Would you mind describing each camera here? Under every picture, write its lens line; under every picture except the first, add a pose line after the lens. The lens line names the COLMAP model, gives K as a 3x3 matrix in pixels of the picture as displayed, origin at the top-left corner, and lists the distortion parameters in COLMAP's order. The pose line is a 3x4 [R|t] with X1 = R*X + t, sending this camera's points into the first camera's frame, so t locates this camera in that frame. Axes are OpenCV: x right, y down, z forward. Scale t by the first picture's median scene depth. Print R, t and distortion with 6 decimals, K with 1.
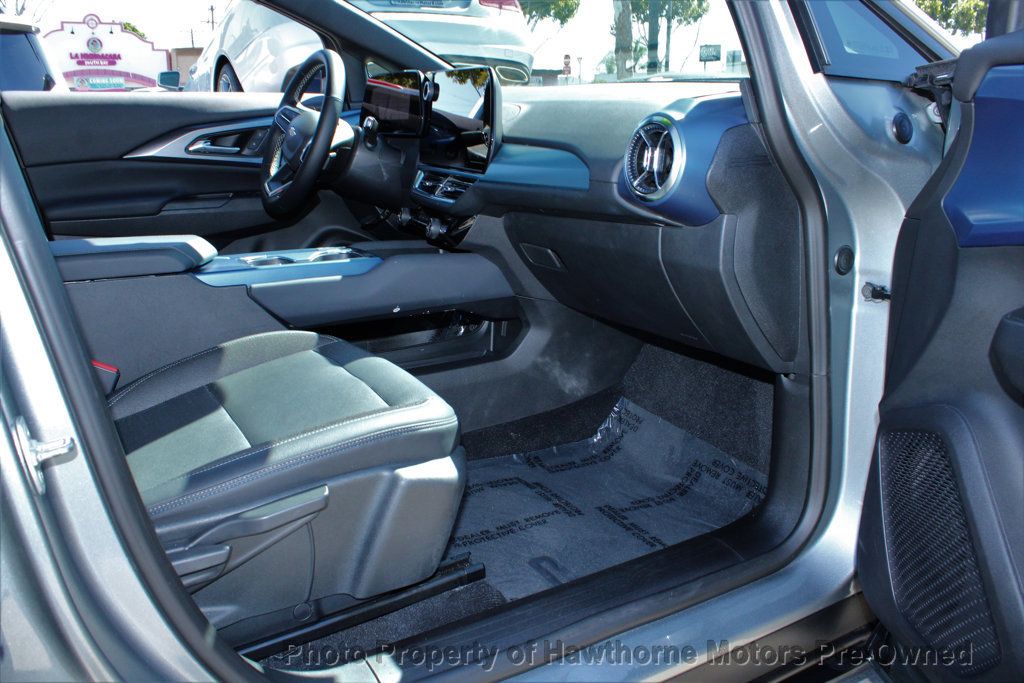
lens RADIAL K [[856.7, 0, 512.0], [0, 856.7, 341.5], [0, 0, 1]] dist [-0.154741, 0.133456]
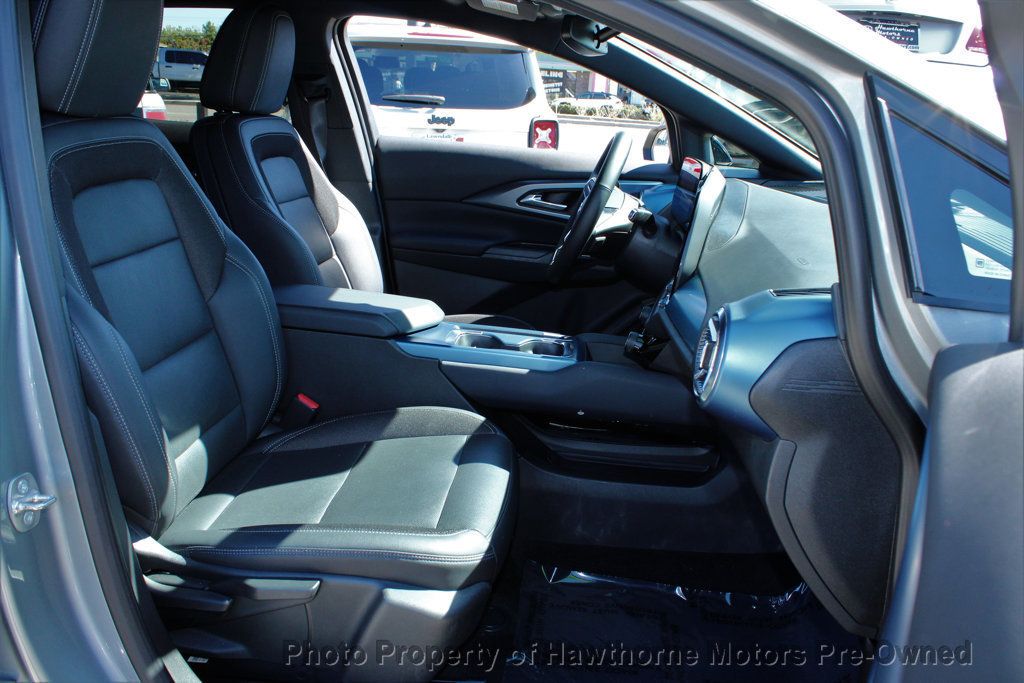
lens RADIAL K [[856.7, 0, 512.0], [0, 856.7, 341.5], [0, 0, 1]] dist [-0.154741, 0.133456]
pose [[0.825929, 0.219409, -0.519327, 0.301010], [-0.225365, 0.972853, 0.052601, -0.153803], [0.516770, 0.073593, 0.852955, 0.098435]]
